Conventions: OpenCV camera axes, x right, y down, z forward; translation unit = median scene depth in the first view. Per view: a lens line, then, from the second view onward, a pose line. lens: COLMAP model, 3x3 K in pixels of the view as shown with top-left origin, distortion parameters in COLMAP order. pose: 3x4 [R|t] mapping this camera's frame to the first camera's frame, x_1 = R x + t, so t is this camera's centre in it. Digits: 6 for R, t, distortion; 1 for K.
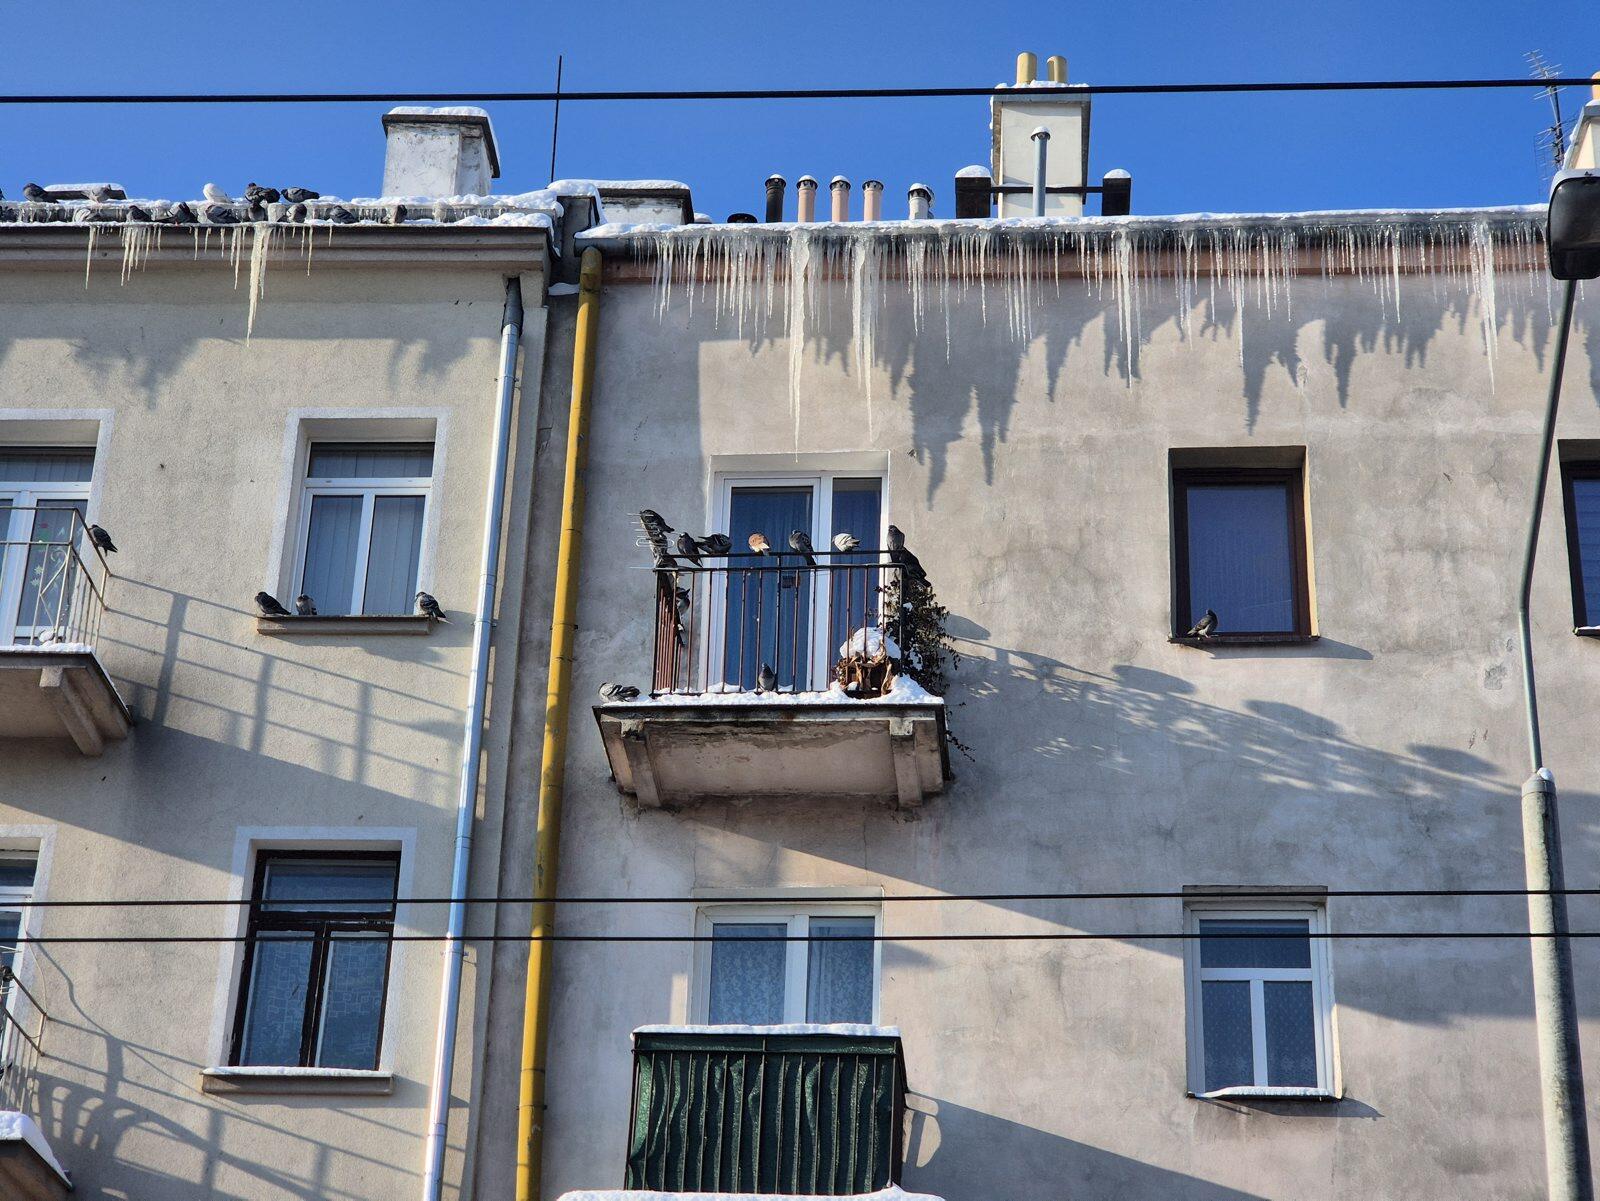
lens RADIAL K [[3136.4, 0, 801.7], [0, 3136.4, 592.8], [0, 0, 1]] dist [0.055423, 0.000000]
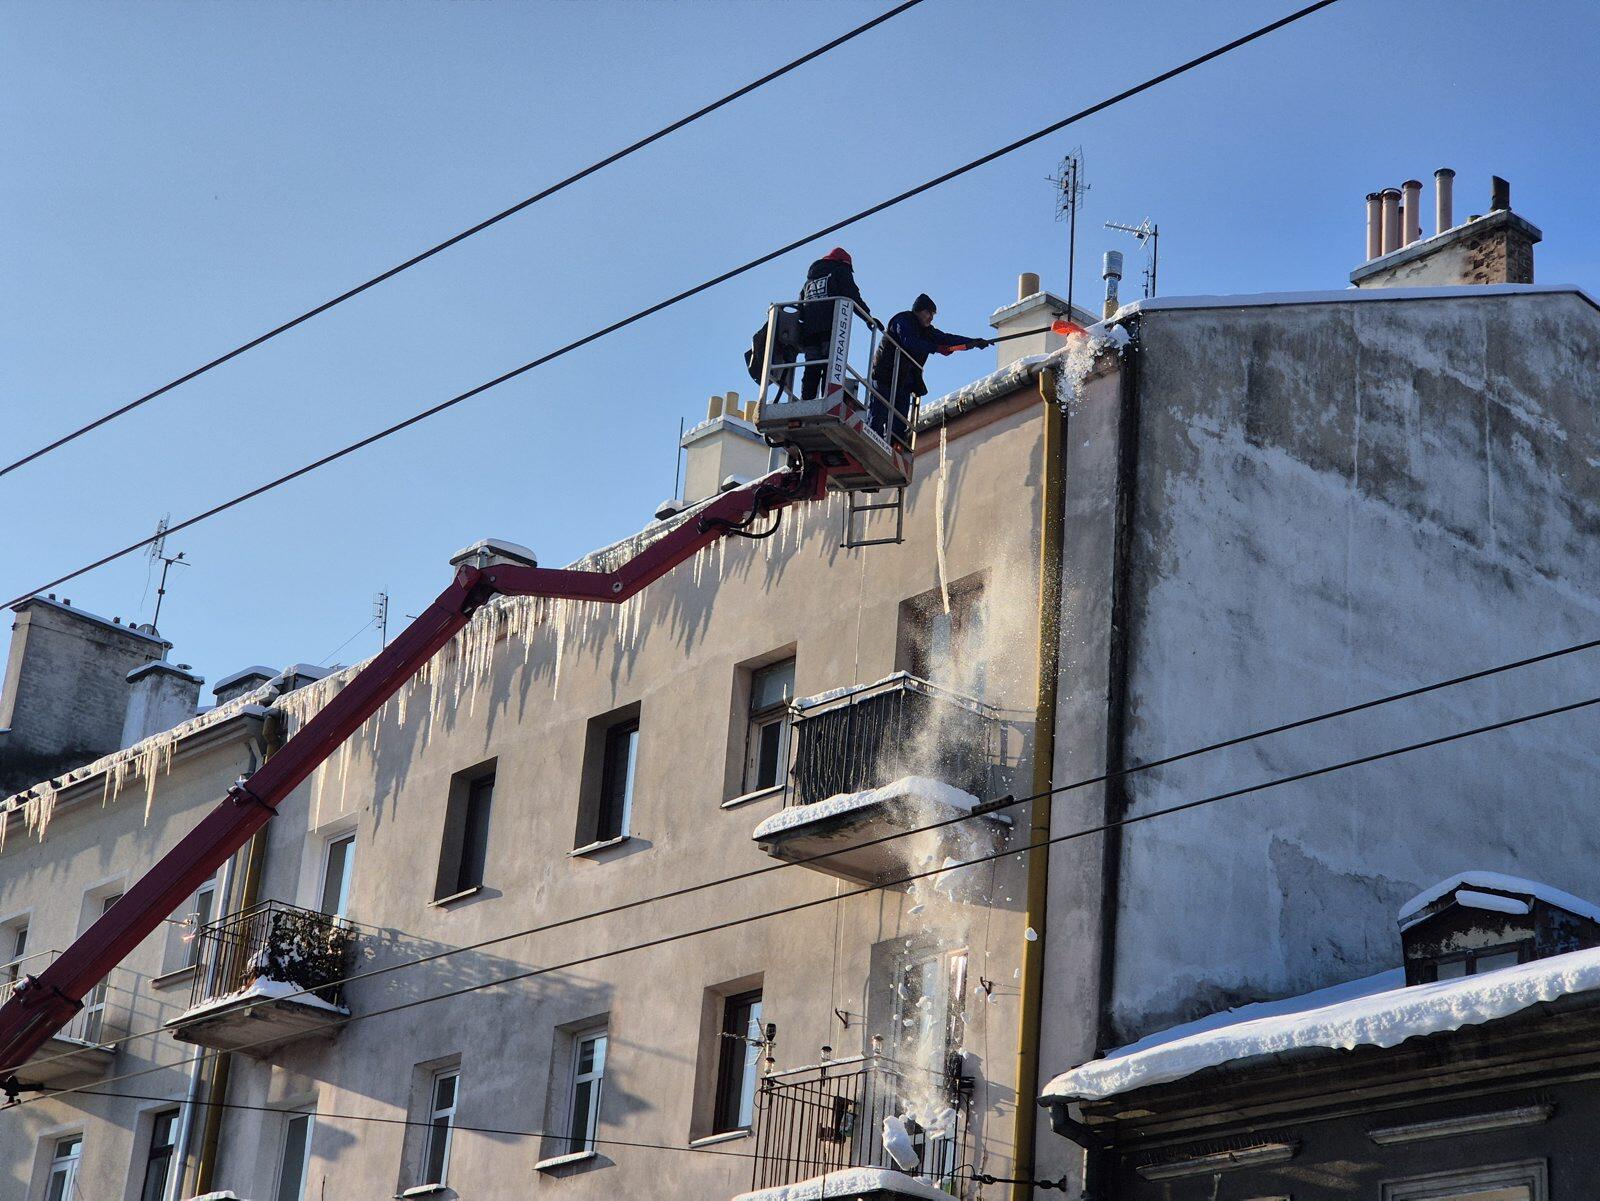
lens RADIAL K [[3136.4, 0, 806.8], [0, 3136.4, 597.6], [0, 0, 1]] dist [0.055423, 0.000000]
pose [[0.651608, -0.248271, -0.716777, 1.455495], [0.288866, 0.954940, -0.068162, 0.029914], [0.701401, -0.162637, 0.693963, 0.034257]]
